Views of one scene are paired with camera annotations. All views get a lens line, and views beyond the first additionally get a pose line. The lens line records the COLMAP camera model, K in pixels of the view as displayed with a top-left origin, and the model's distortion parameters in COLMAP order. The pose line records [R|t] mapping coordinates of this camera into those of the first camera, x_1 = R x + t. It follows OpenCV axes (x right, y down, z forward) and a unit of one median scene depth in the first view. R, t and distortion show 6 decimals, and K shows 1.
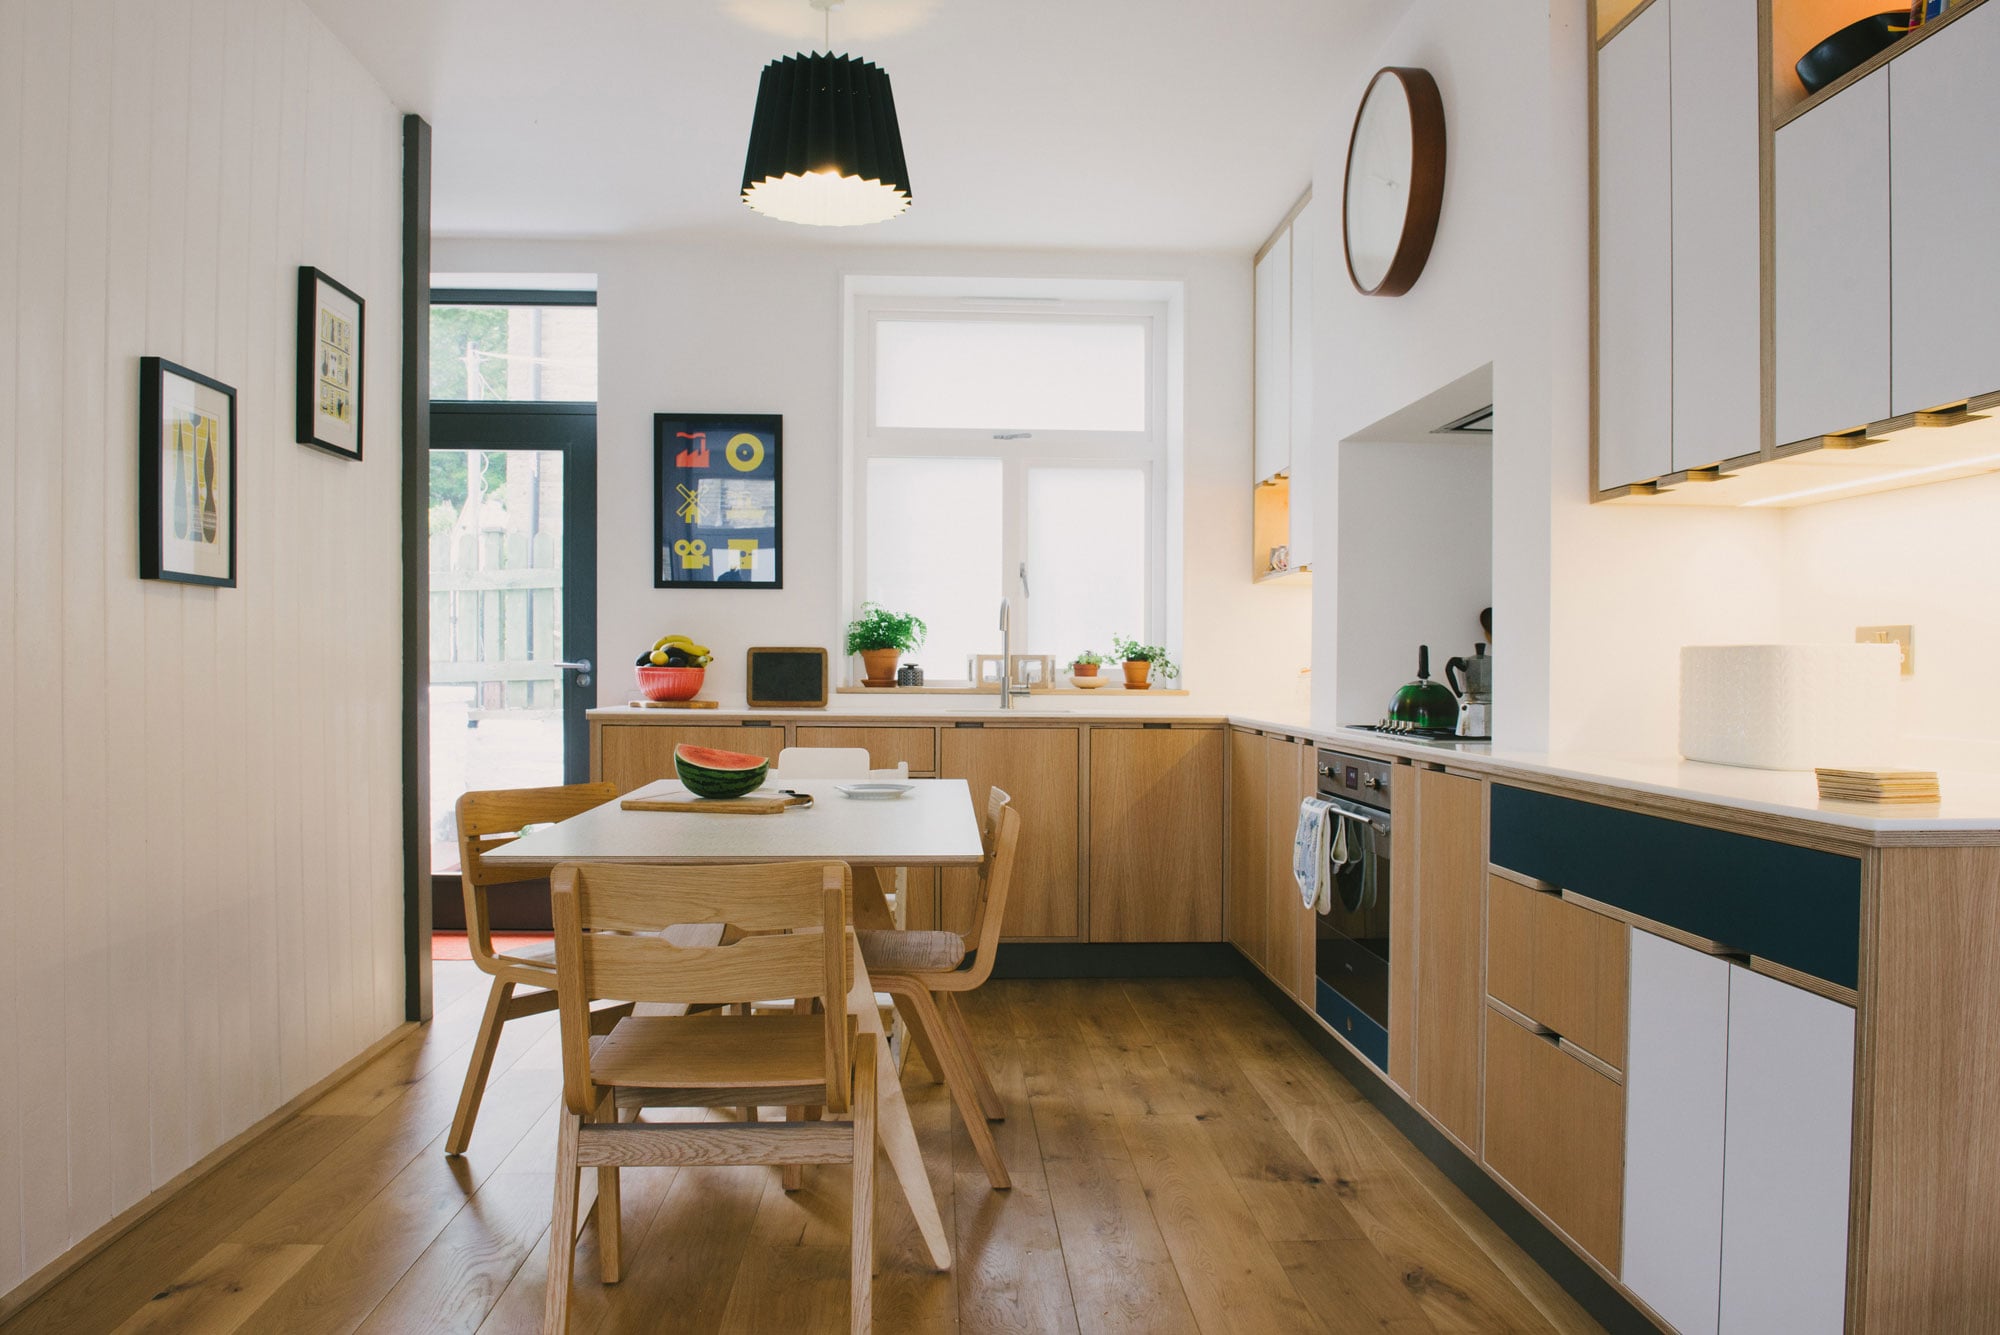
lens RADIAL K [[1525.8, 0, 1000.0], [0, 1525.8, 667.5], [0, 0, 1]] dist [-0.045352, -0.002024]
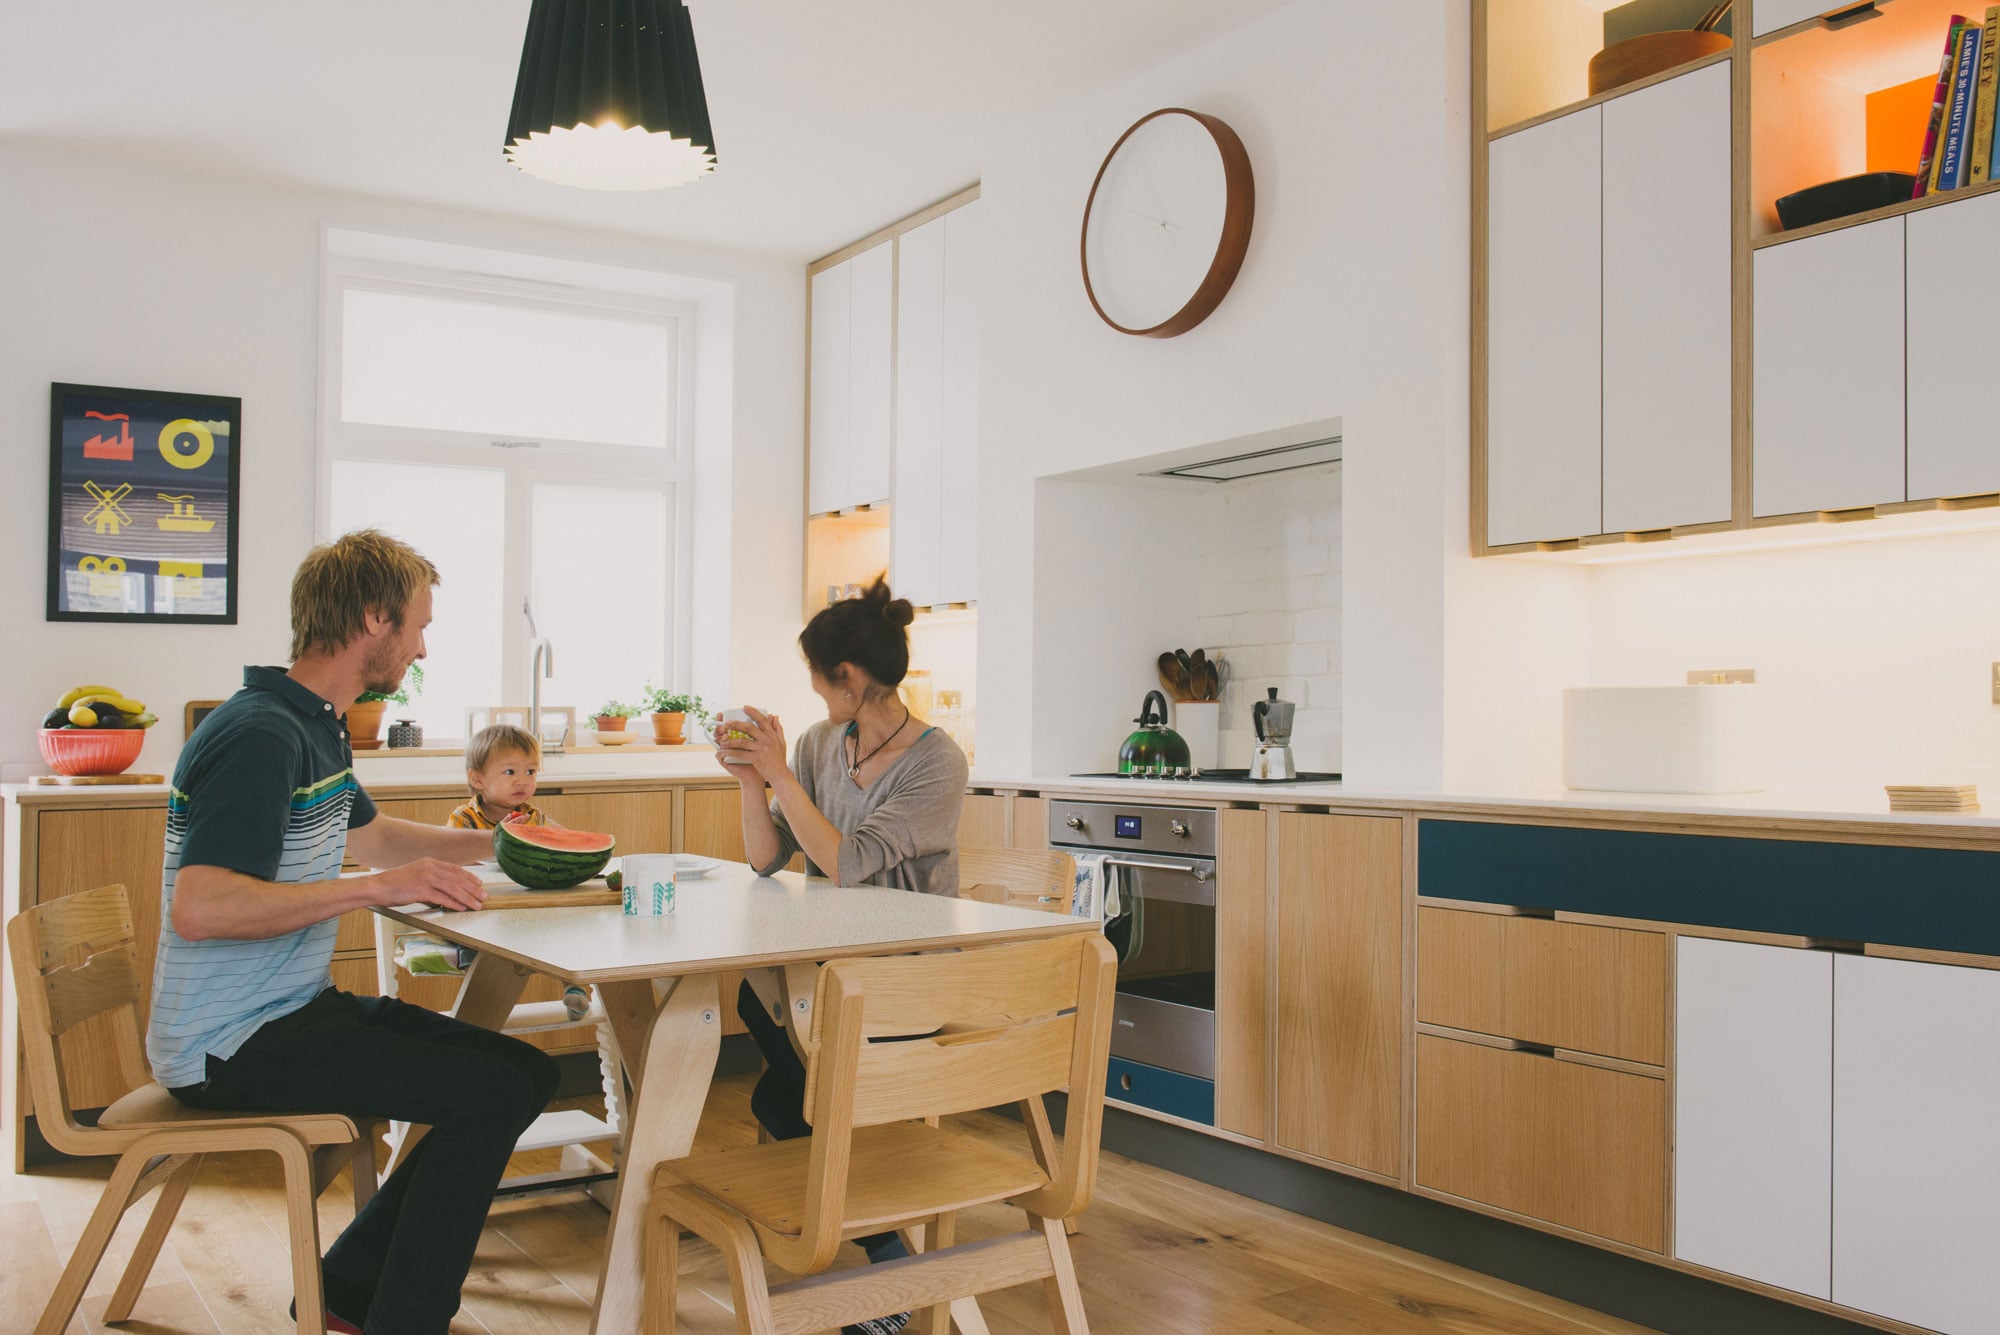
lens RADIAL K [[1747.2, 0, 1000.0], [0, 1747.2, 667.5], [0, 0, 1]] dist [0.000692, -0.066967]
pose [[0.856963, -0.001311, 0.515376, -0.278237], [0.016459, 0.999556, -0.024826, -0.002032], [-0.515114, 0.029757, 0.856605, 0.055509]]
